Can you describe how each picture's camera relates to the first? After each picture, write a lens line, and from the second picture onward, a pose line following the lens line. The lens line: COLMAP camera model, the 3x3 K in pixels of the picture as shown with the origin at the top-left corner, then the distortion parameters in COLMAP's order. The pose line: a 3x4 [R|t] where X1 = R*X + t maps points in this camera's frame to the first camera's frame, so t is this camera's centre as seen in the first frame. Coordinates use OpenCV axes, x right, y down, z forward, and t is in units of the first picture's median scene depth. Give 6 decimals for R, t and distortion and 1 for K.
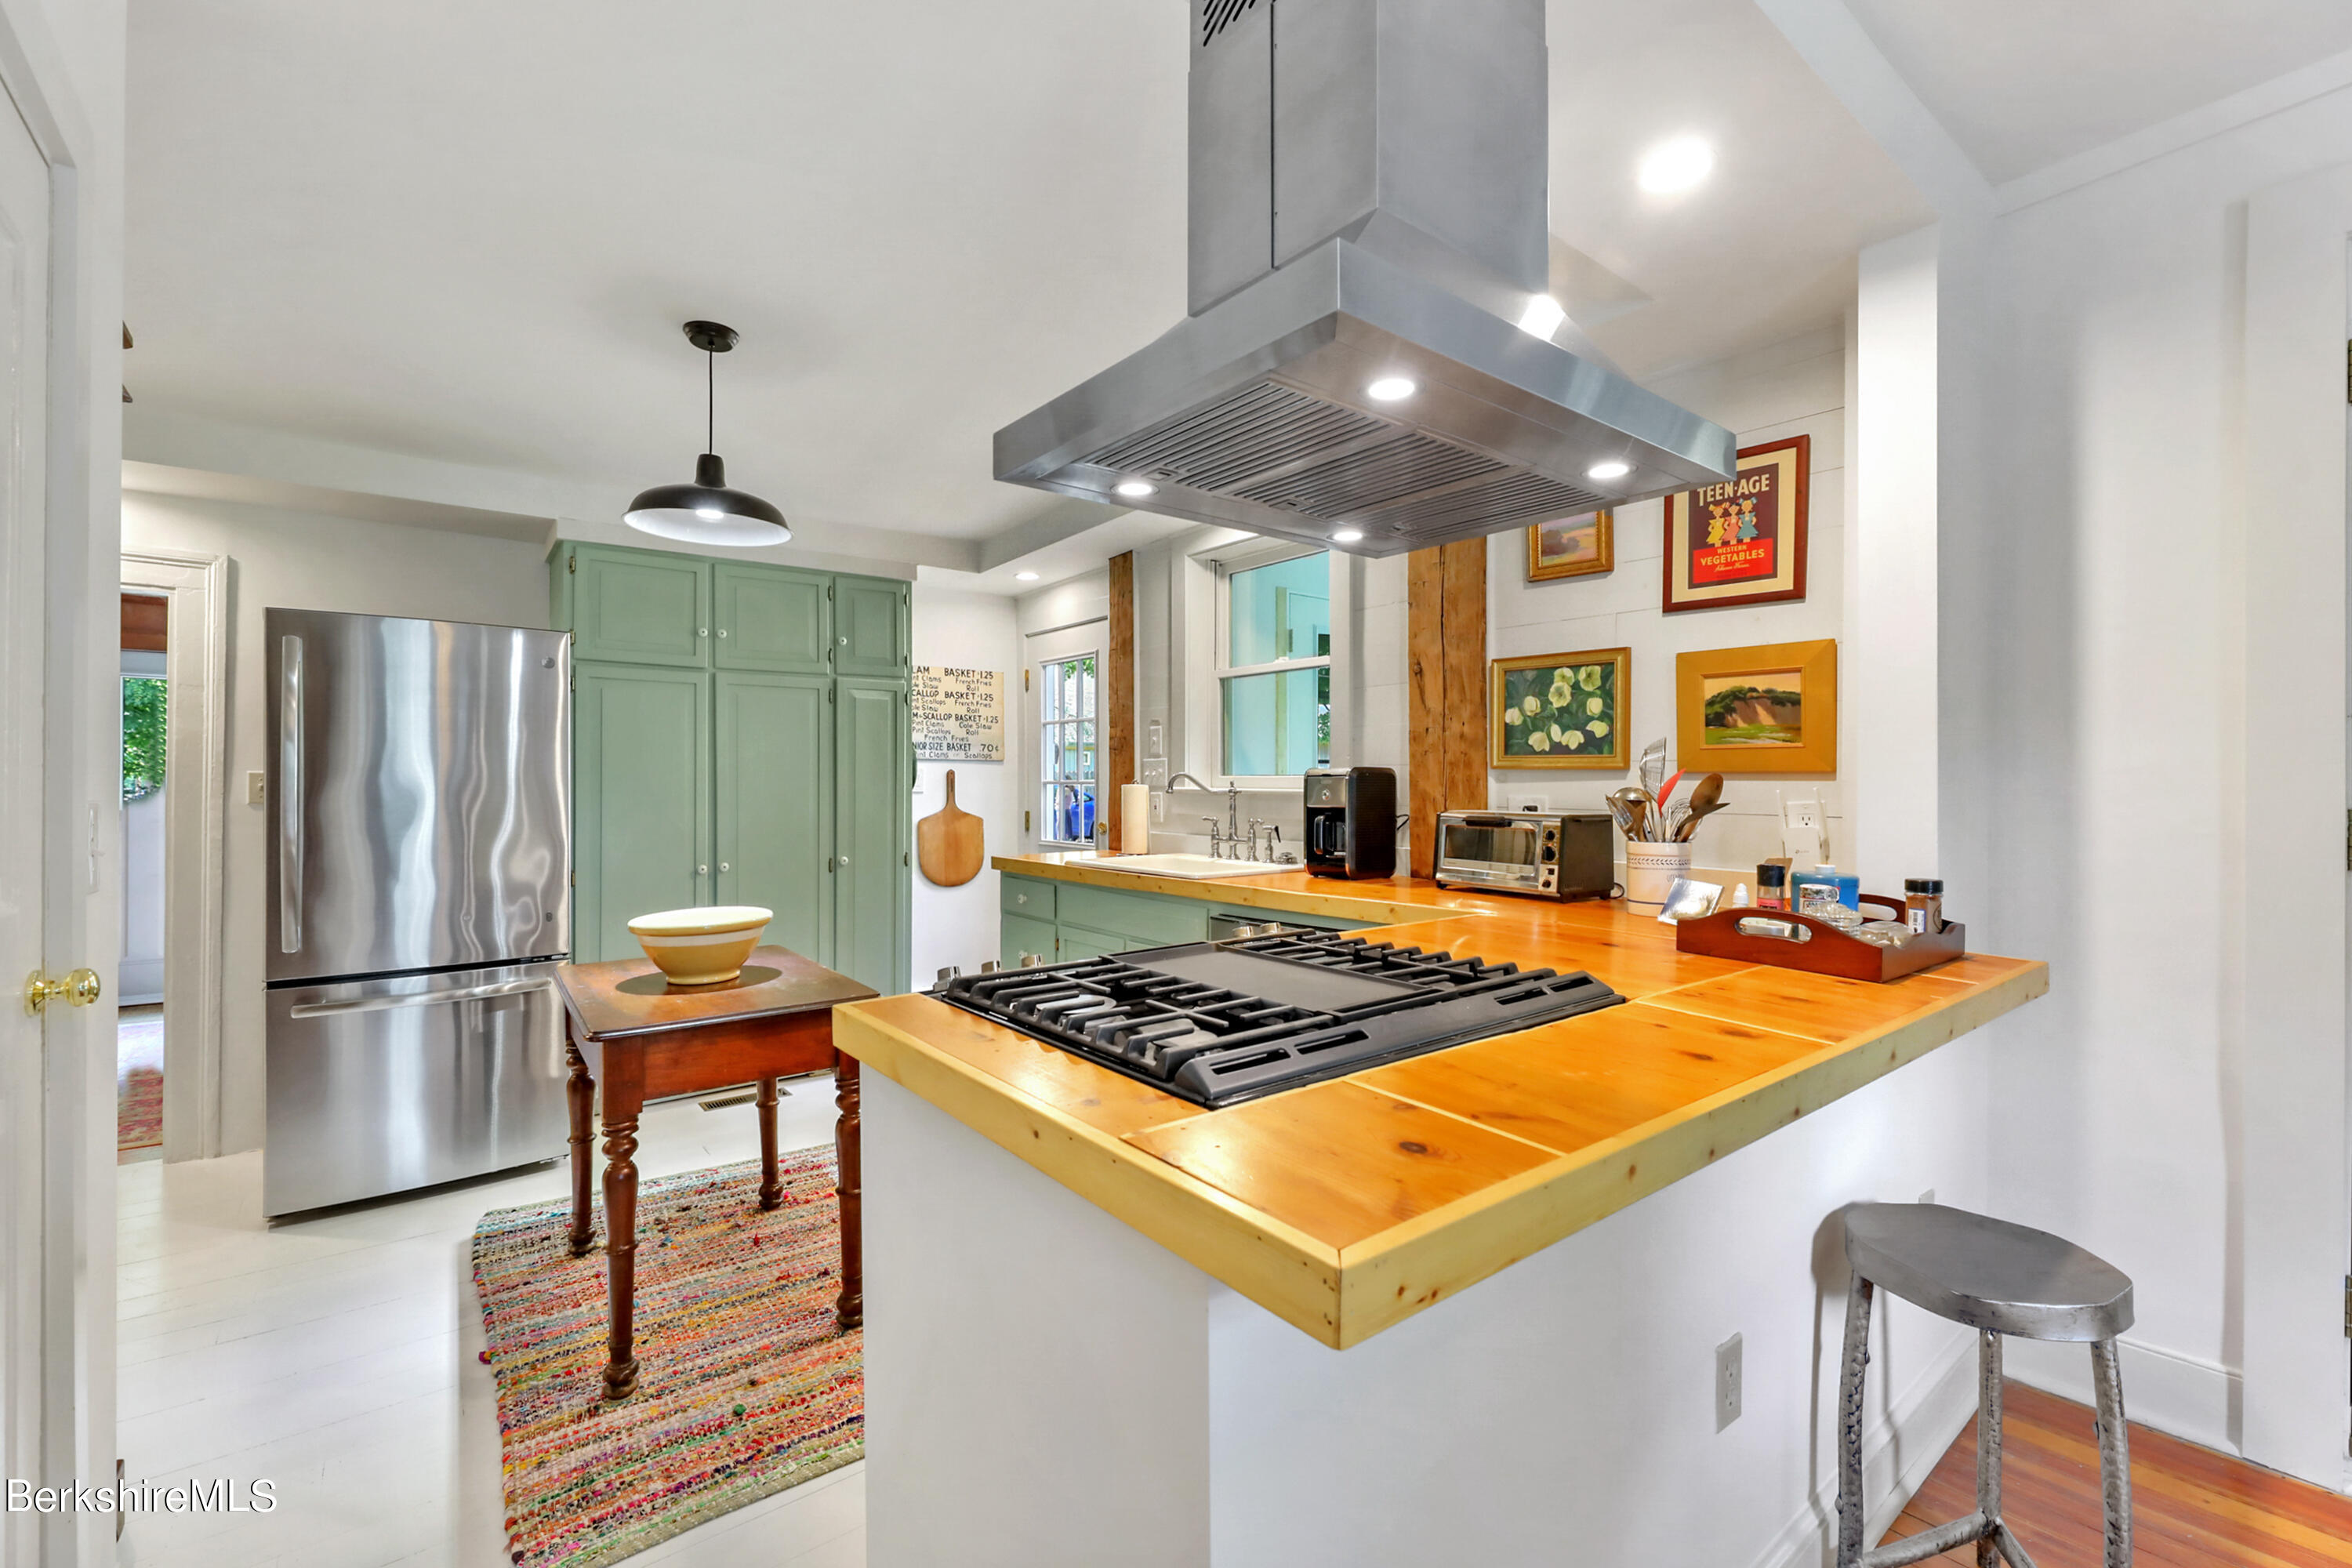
lens RADIAL K [[999.4, 0, 1176.0], [0, 999.4, 784.0], [0, 0, 1]] dist [0.000277, 0.000271]
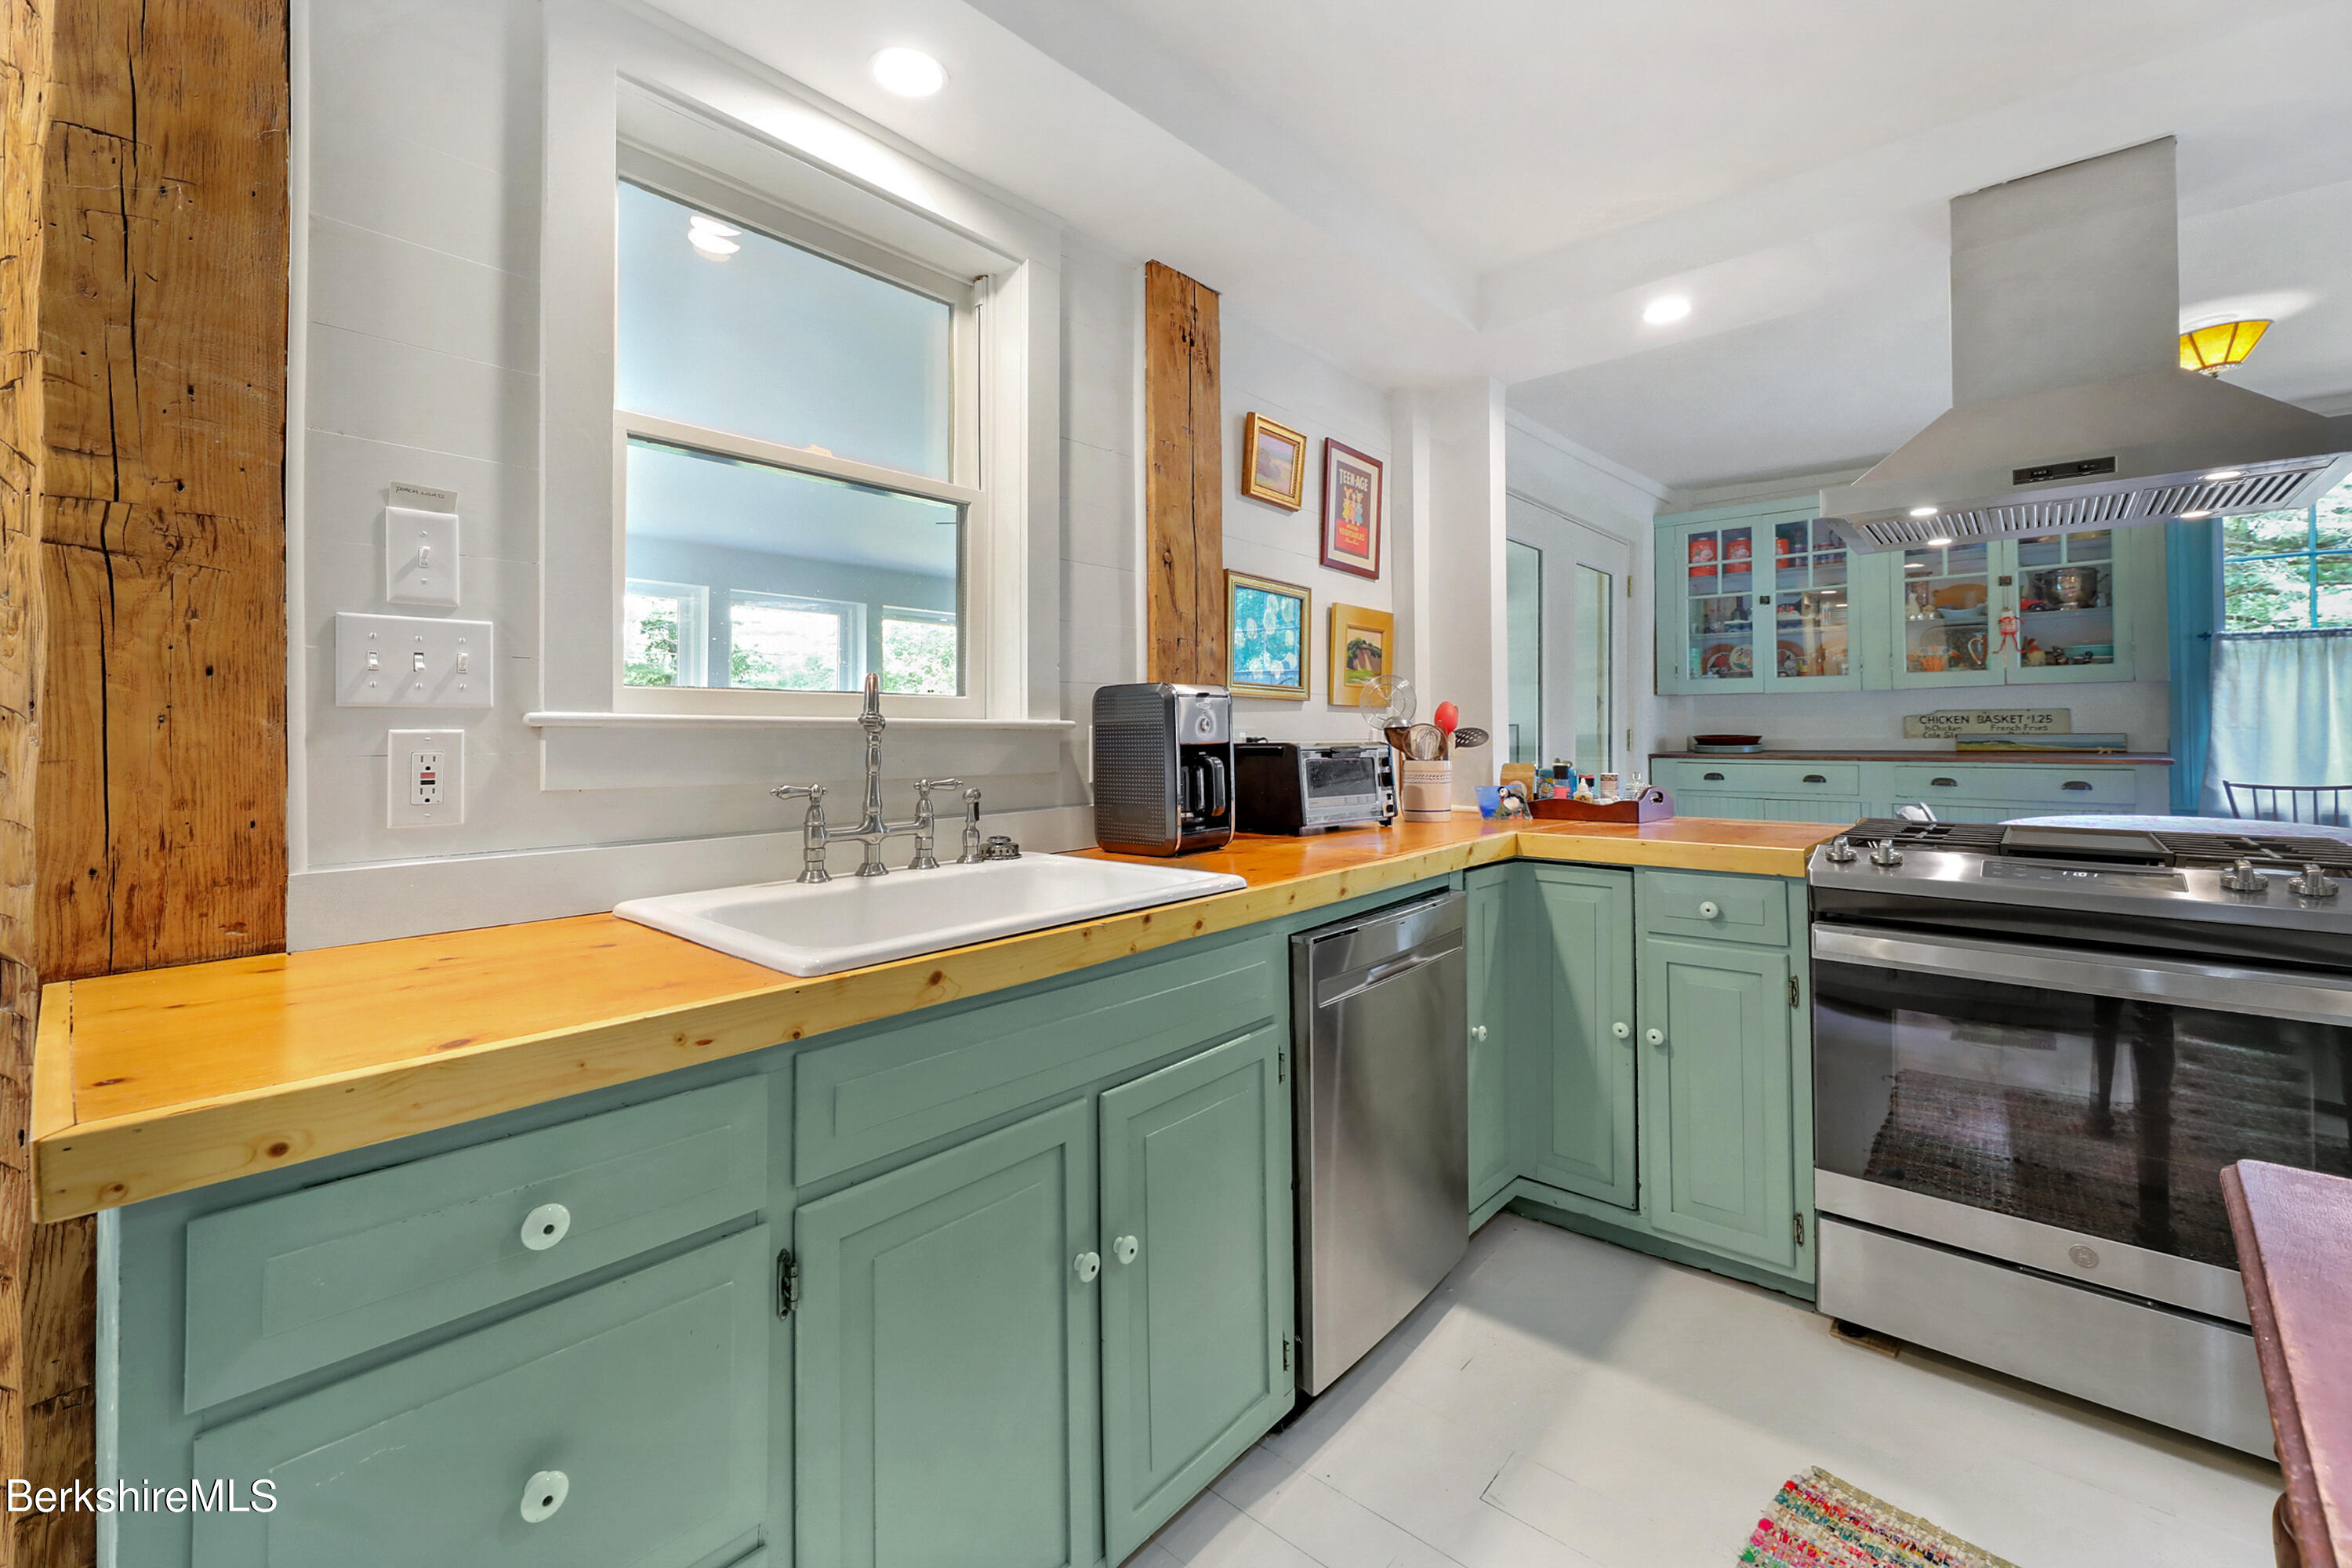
lens RADIAL K [[970.2, 0, 1149.8], [0, 970.2, 725.7], [0, 0, 1]] dist [0.000470, -0.000377]
pose [[-0.157732, 0.006051, 0.987463, -0.466562], [0.005381, 0.999972, -0.005268, 0.014018], [-0.987467, 0.004483, -0.157760, 1.119516]]
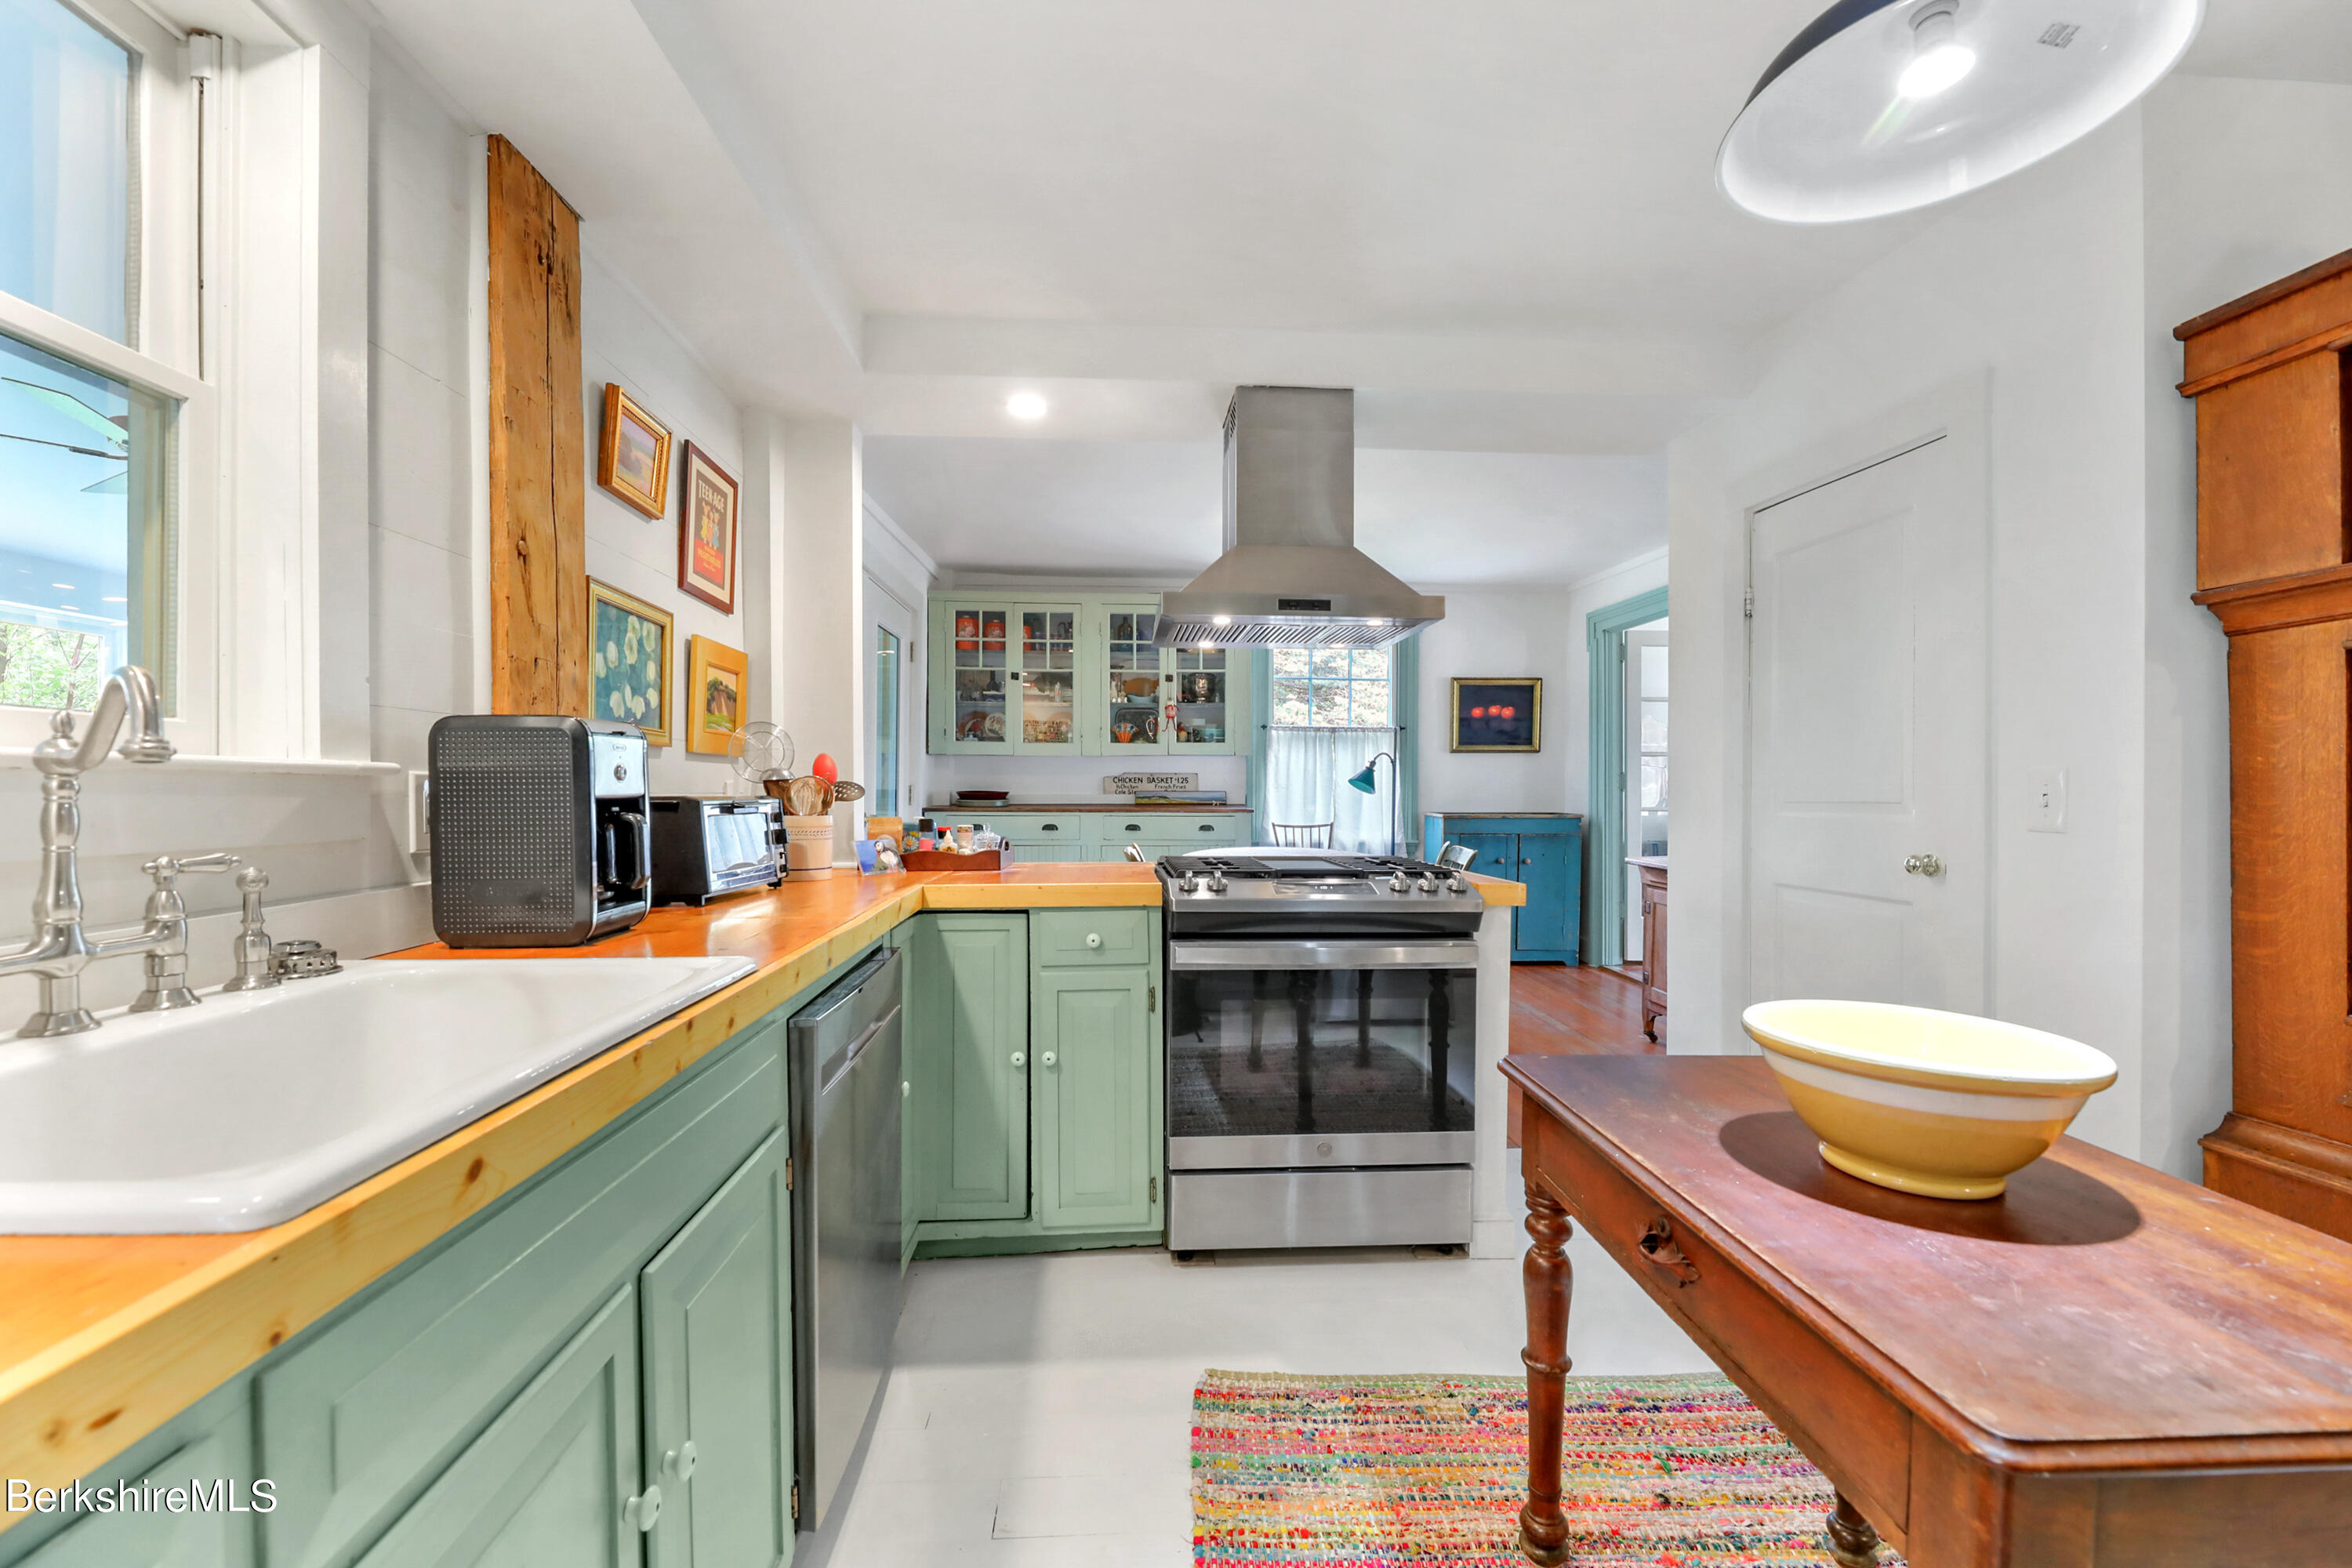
lens RADIAL K [[963.7, 0, 1160.3], [0, 963.7, 807.7], [0, 0, 1]] dist [0.000356, -0.003401]
pose [[-0.815237, -0.015761, 0.578913, -0.357877], [-0.003899, 0.999756, 0.021727, 0.016620], [-0.579115, 0.015455, -0.815100, 1.224557]]
